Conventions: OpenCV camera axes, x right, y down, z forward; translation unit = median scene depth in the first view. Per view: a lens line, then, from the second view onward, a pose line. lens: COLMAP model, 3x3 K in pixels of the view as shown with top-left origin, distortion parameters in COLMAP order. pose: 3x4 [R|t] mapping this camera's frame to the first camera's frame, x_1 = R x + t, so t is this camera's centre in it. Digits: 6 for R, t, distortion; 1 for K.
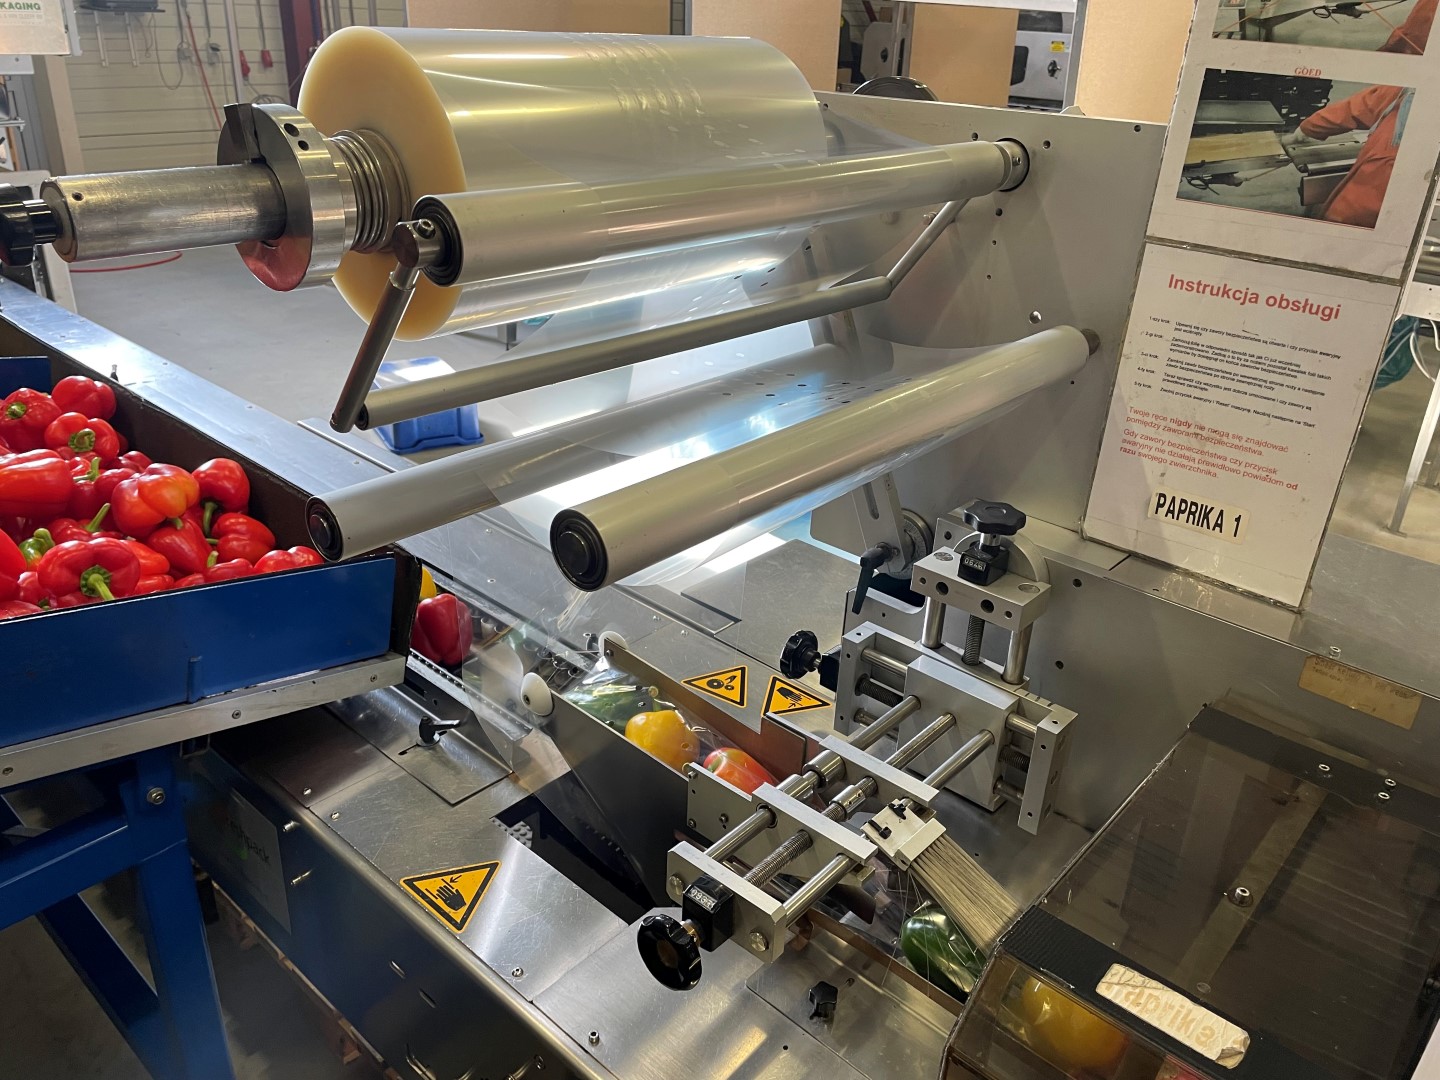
lens RADIAL K [[1104.8, 0, 723.7], [0, 1104.8, 523.1], [0, 0, 1]] dist [0.079820, -0.079970]
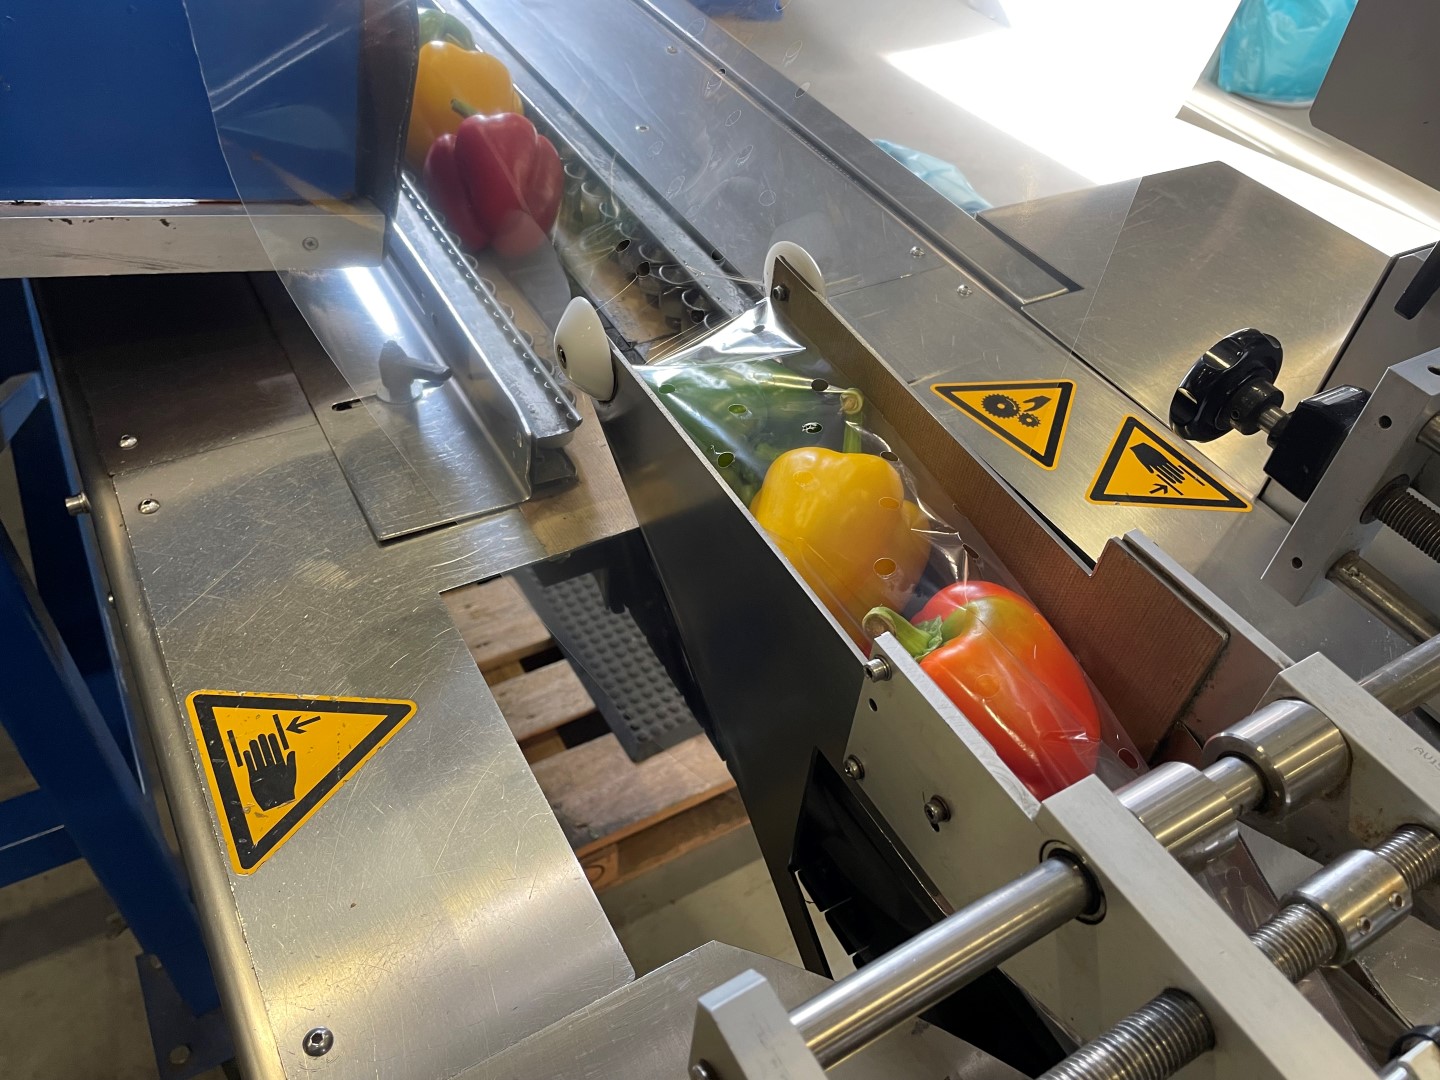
lens RADIAL K [[1104.8, 0, 720.2], [0, 1104.8, 531.0], [0, 0, 1]] dist [0.079820, -0.079970]
pose [[0.947572, 0.243338, -0.207109, -0.012740], [-0.168662, 0.931377, 0.322631, 0.079095], [0.271404, -0.270784, 0.923588, 0.657911]]
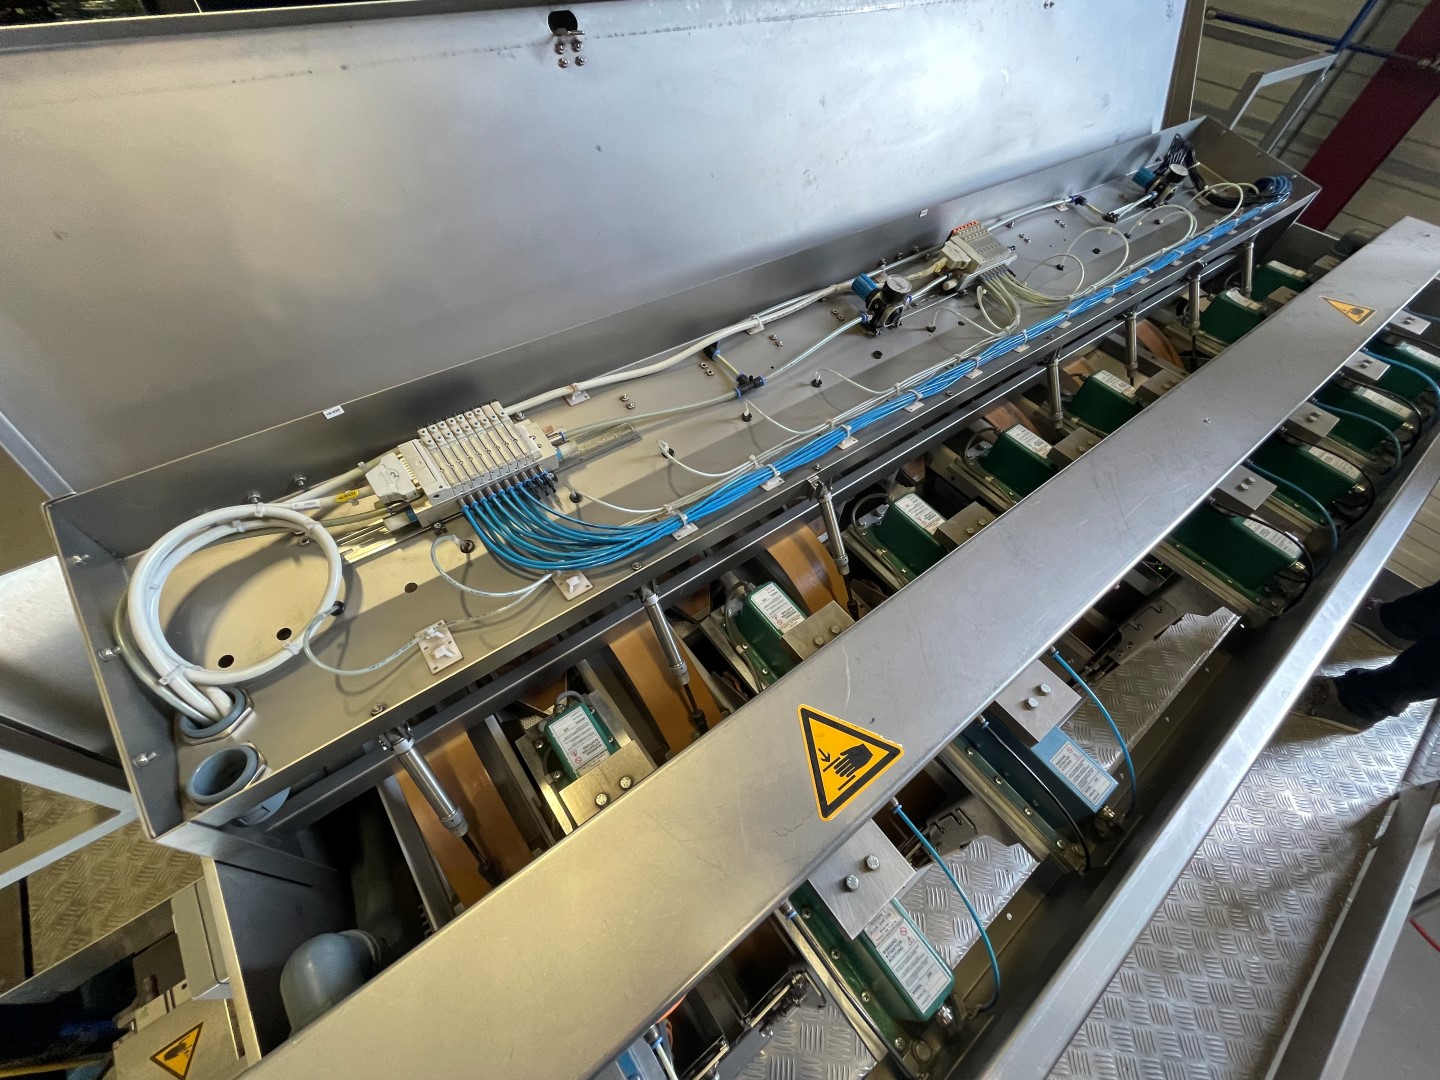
lens RADIAL K [[581.8, 0, 723.3], [0, 581.8, 539.6], [0, 0, 1]] dist [-0.000841, 0.000659]
pose [[0.196148, -0.800490, 0.566341, -0.377668], [0.362461, 0.595843, 0.716654, -0.139198], [-0.911125, 0.064706, 0.407020, 0.871920]]
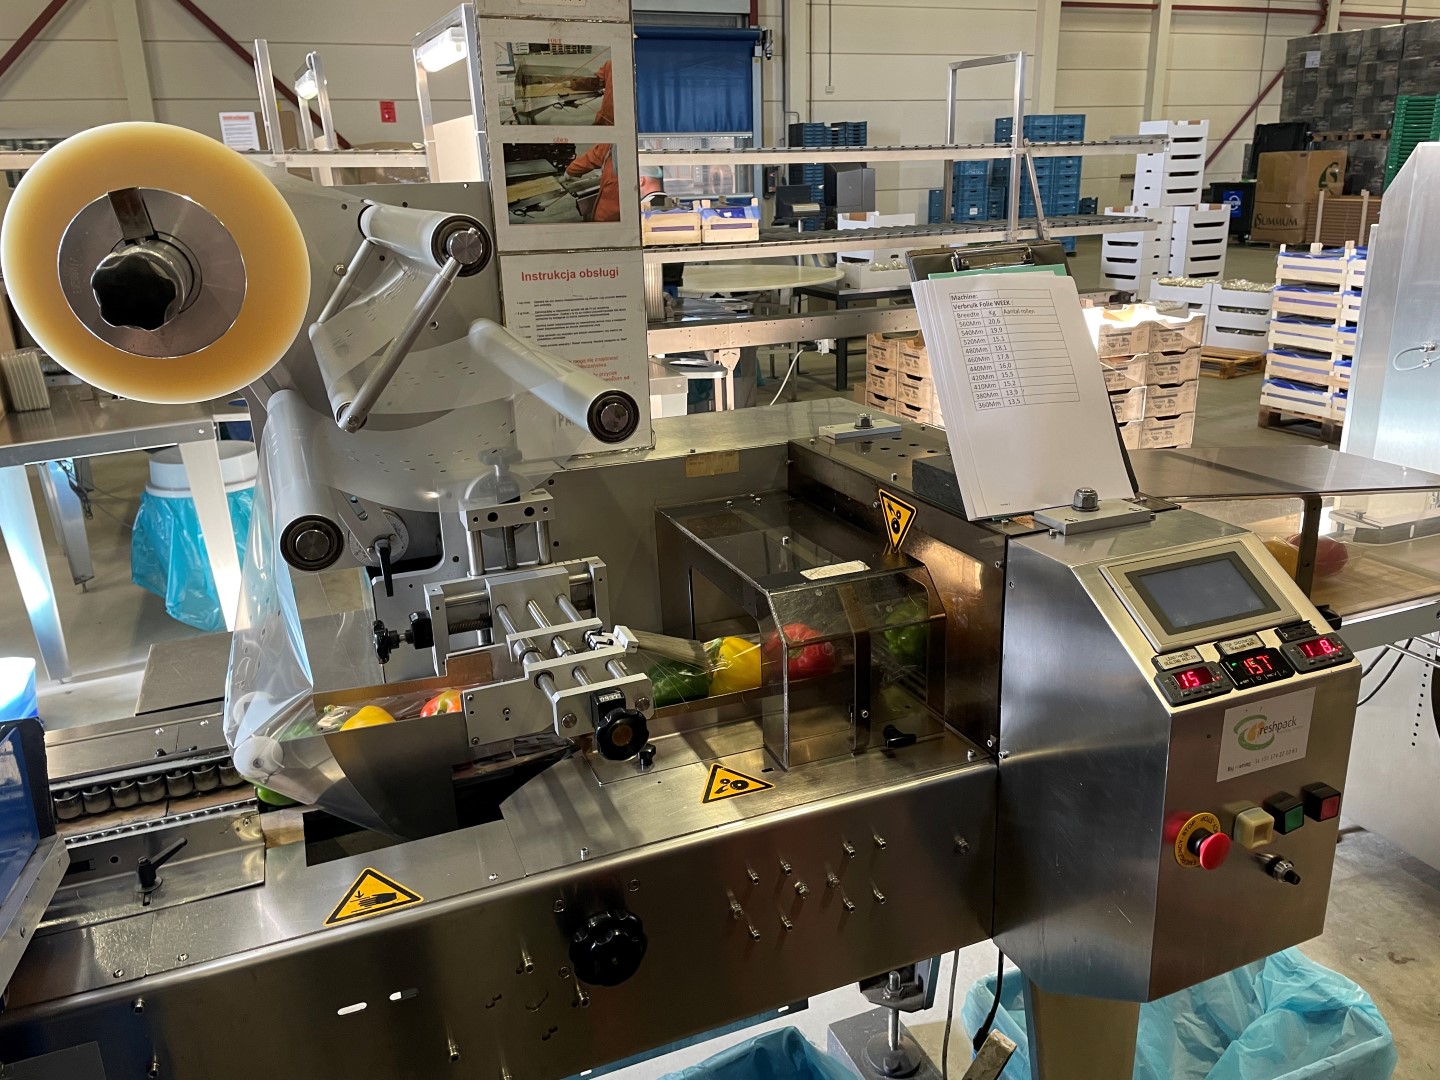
lens RADIAL K [[1104.8, 0, 718.3], [0, 1104.8, 536.7], [0, 0, 1]] dist [0.079820, -0.079970]
pose [[0.443430, -0.335314, 0.831225, -0.858567], [0.429044, 0.893644, 0.131614, 0.020379], [-0.786950, 0.298271, 0.540133, 0.051659]]
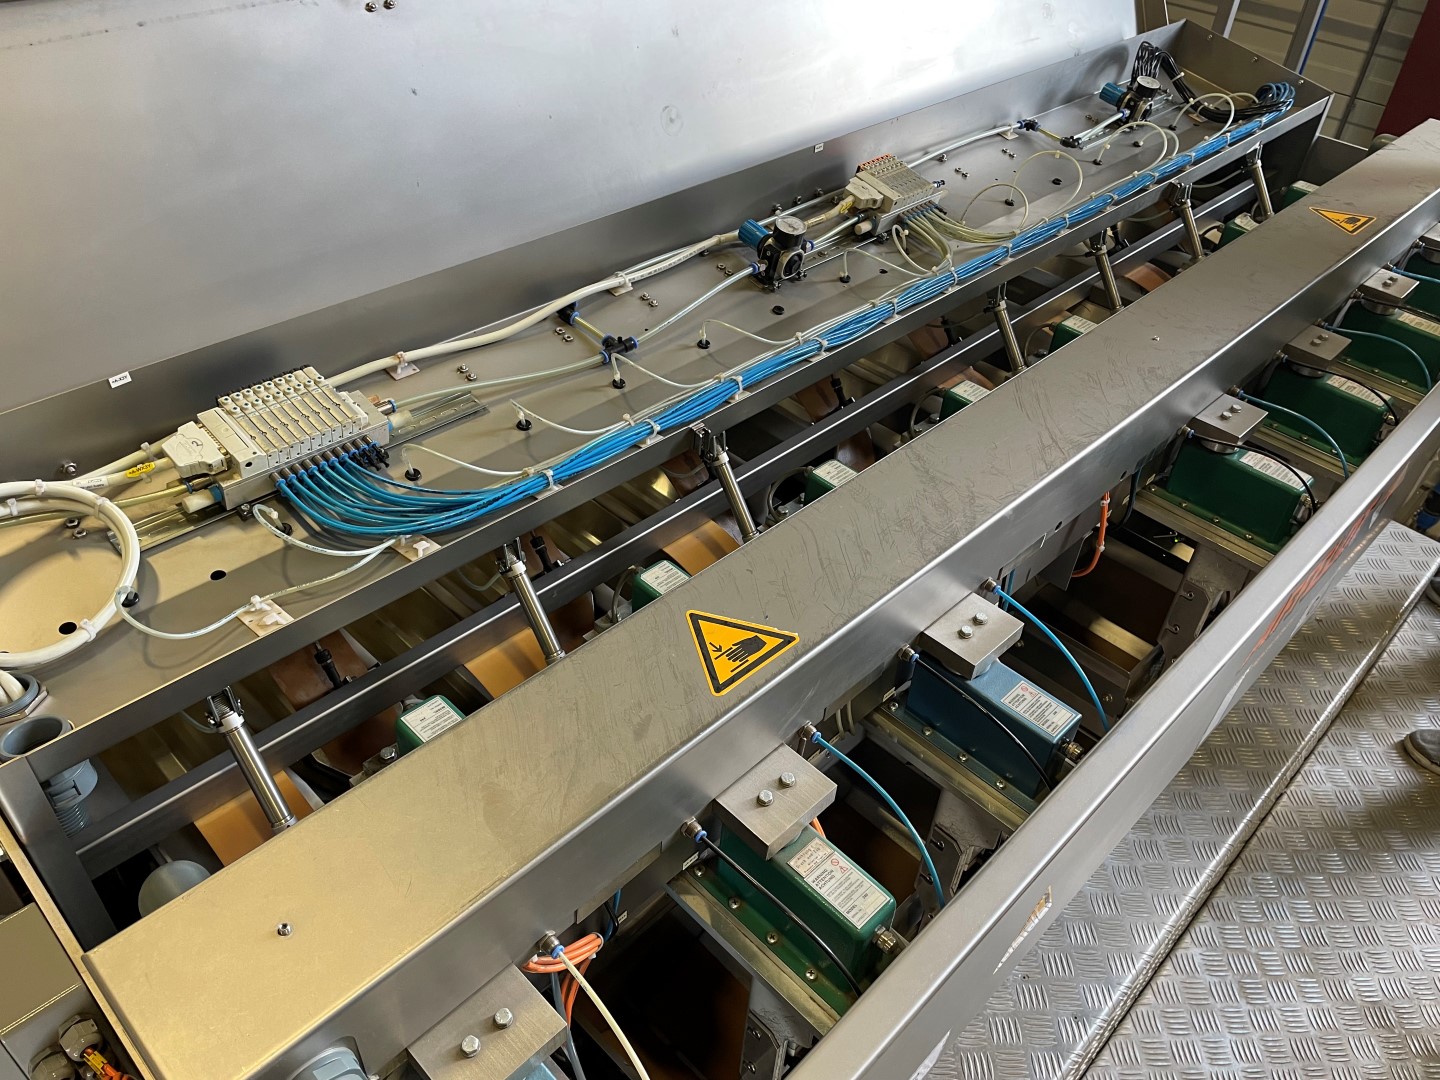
lens RADIAL K [[1104.8, 0, 731.4], [0, 1104.8, 537.9], [0, 0, 1]] dist [0.079820, -0.079970]
pose [[0.059293, -0.670445, 0.739586, -0.790225], [0.370921, 0.702641, 0.607217, -0.232768], [-0.926770, 0.238324, 0.290344, 0.728202]]
